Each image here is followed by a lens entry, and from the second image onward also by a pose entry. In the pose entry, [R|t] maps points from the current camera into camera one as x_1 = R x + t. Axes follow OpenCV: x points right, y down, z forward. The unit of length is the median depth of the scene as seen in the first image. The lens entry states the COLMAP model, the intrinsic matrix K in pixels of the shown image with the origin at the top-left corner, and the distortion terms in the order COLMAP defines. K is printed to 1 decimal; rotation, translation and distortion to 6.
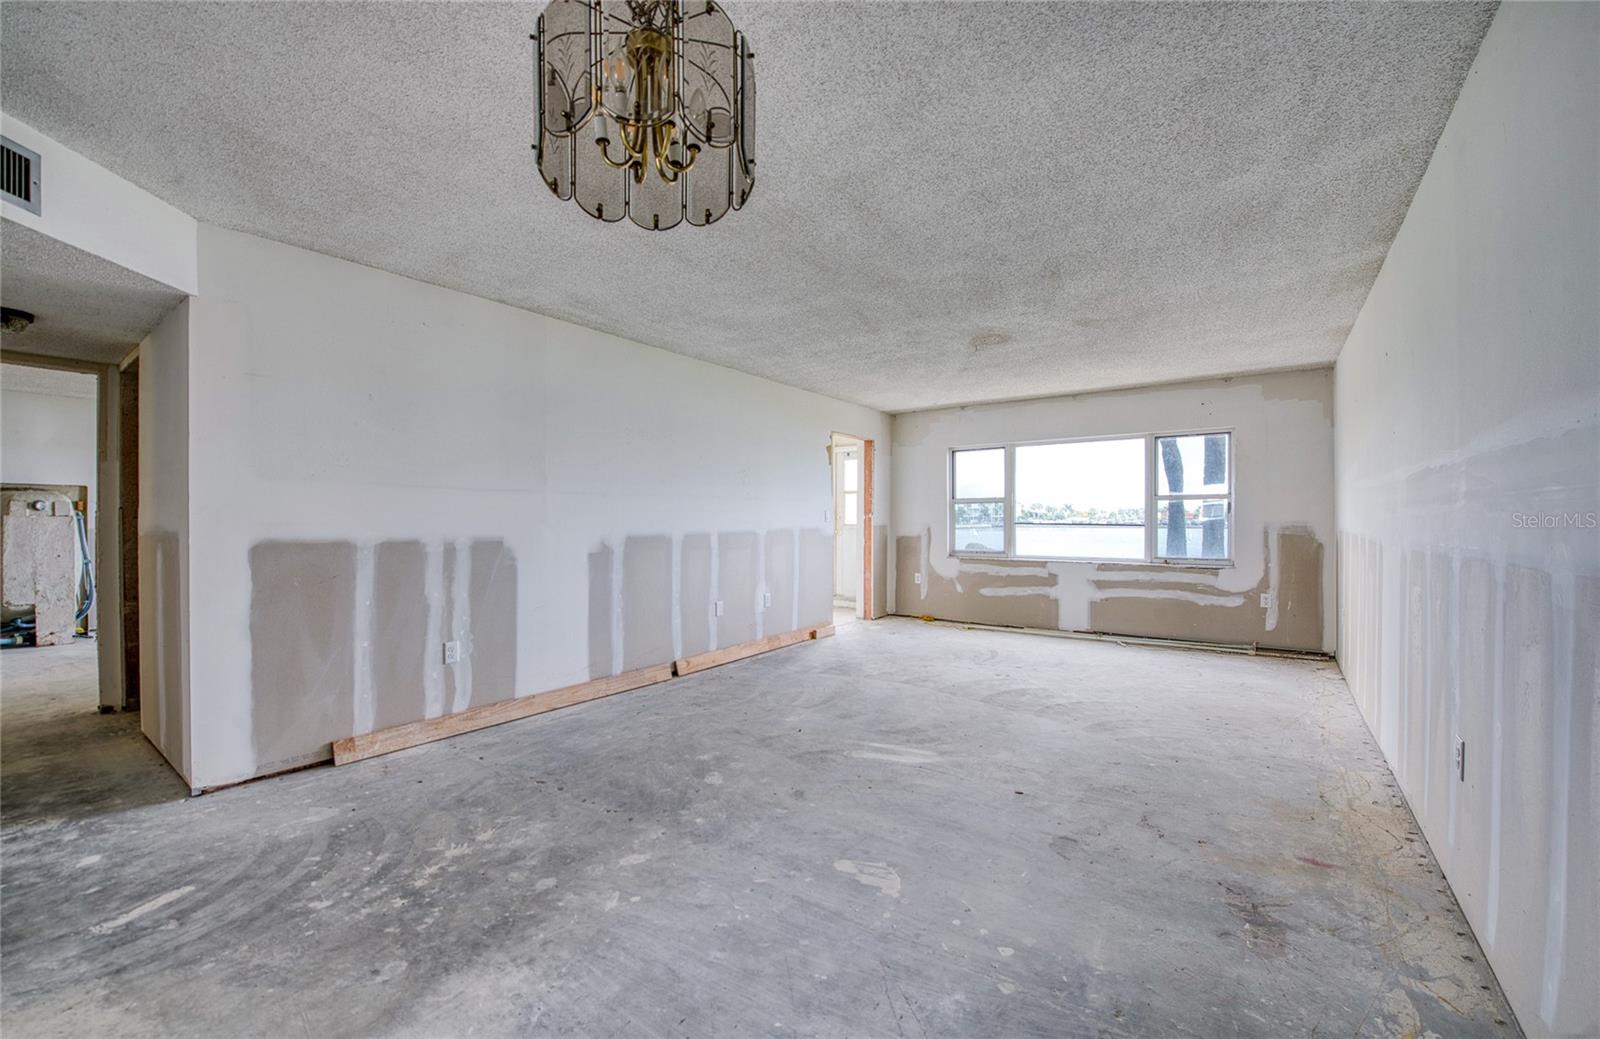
lens RADIAL K [[633.6, 0, 808.5], [0, 633.6, 519.8], [0, 0, 1]] dist [-0.015556, -0.001960]
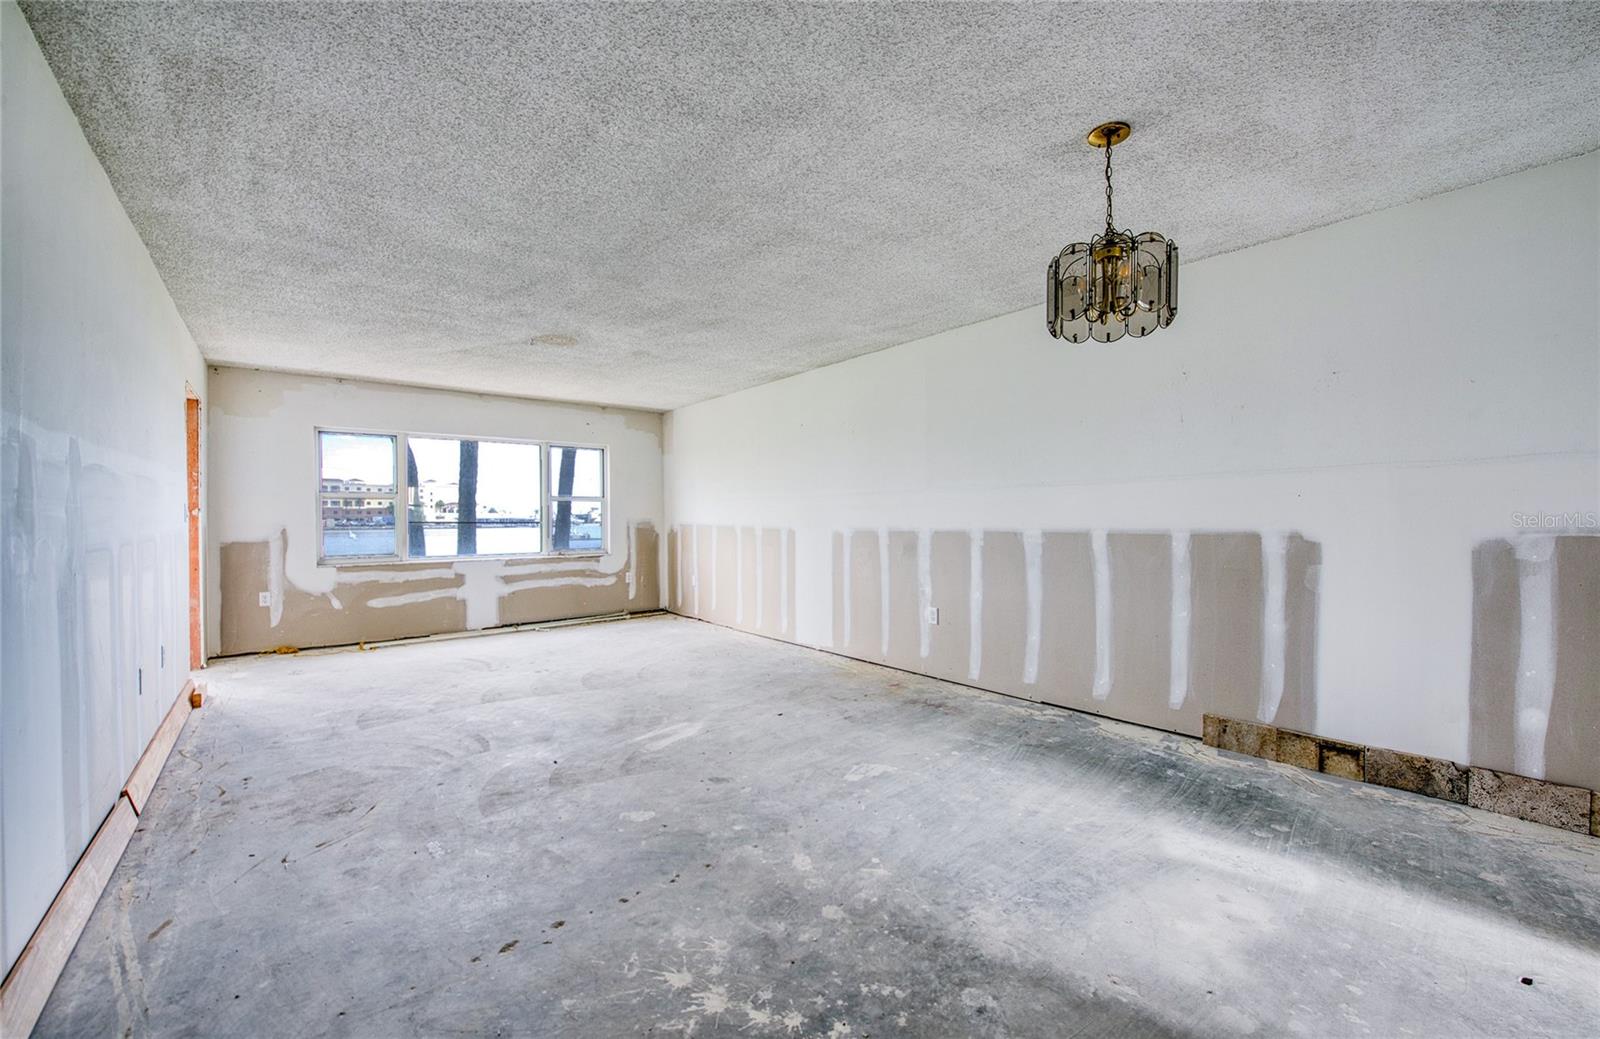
lens RADIAL K [[633.6, 0, 788.3], [0, 633.6, 520.6], [0, 0, 1]] dist [-0.015556, -0.001960]
pose [[0.271253, -0.005229, 0.962494, -0.703407], [0.005256, 0.999978, 0.003951, 0.004301], [-0.962494, 0.003987, 0.271275, 0.435901]]
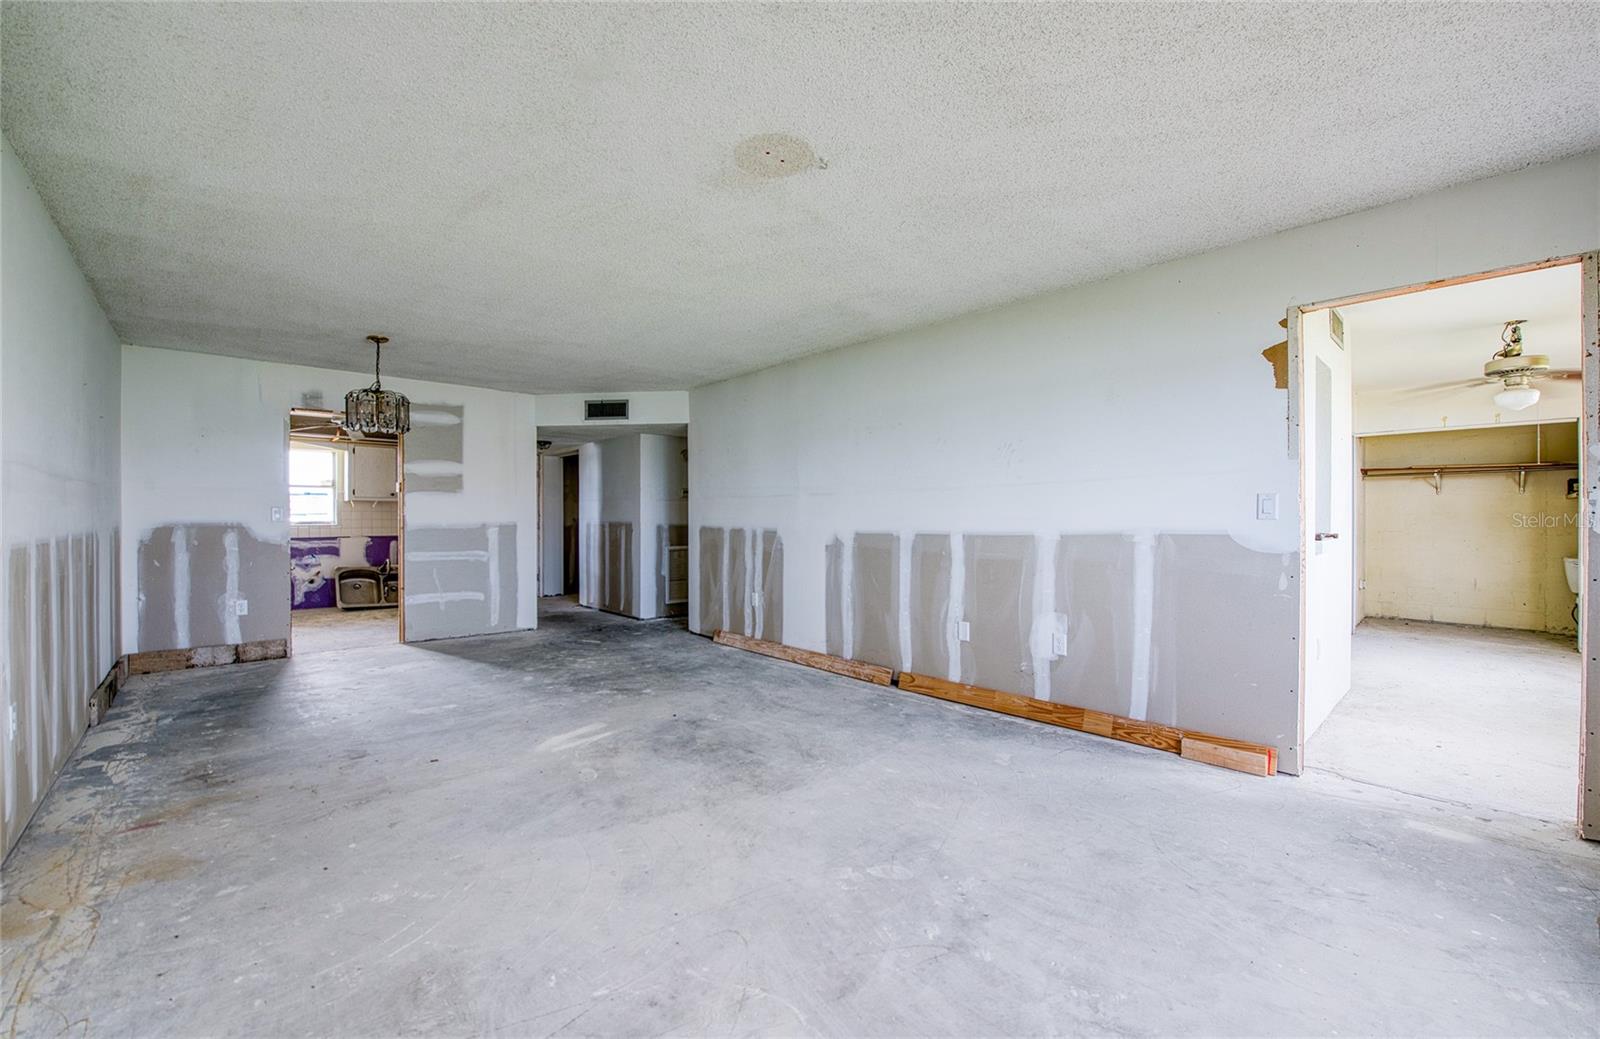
lens RADIAL K [[633.6, 0, 776.0], [0, 633.6, 517.5], [0, 0, 1]] dist [-0.015556, -0.001960]
pose [[-0.224551, 0.000048, -0.974462, 0.919854], [0.001773, 0.999998, -0.000359, 0.002425], [0.974461, -0.001808, -0.224551, 1.318501]]
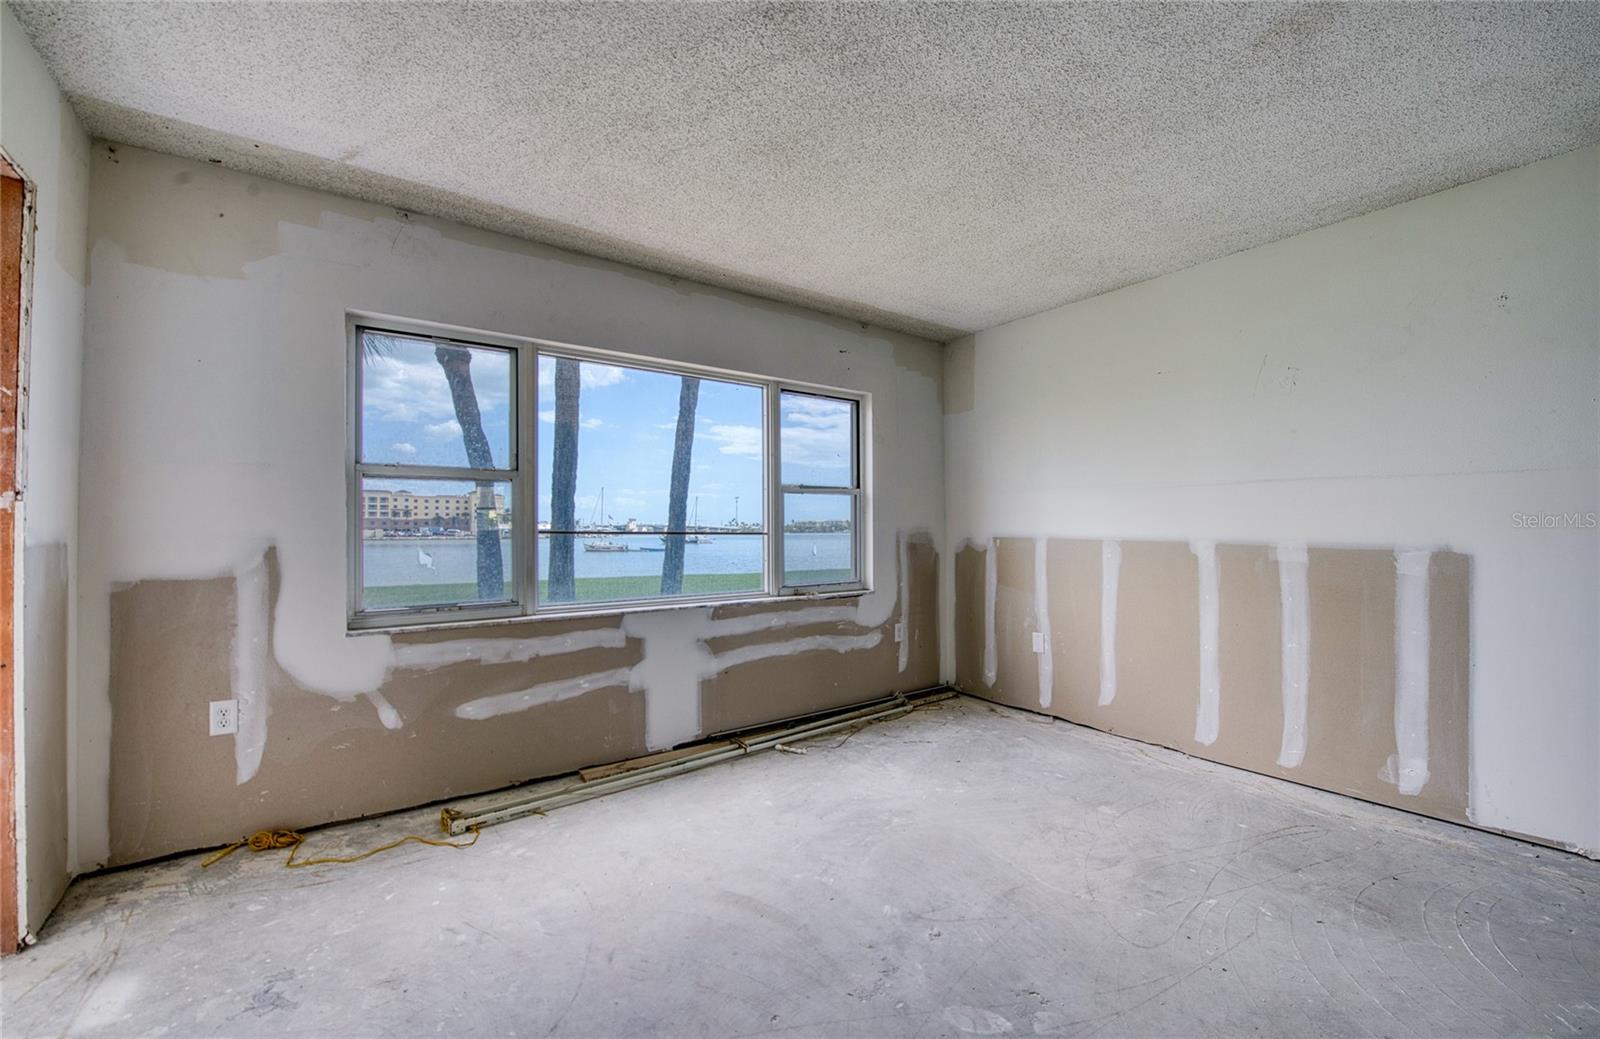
lens RADIAL K [[633.6, 0, 789.5], [0, 633.6, 516.9], [0, 0, 1]] dist [-0.015556, -0.001960]
pose [[0.321159, 0.017833, 0.946857, -0.044698], [0.003495, 0.999794, -0.020015, 0.007971], [-0.947019, 0.009737, 0.321031, 1.274146]]
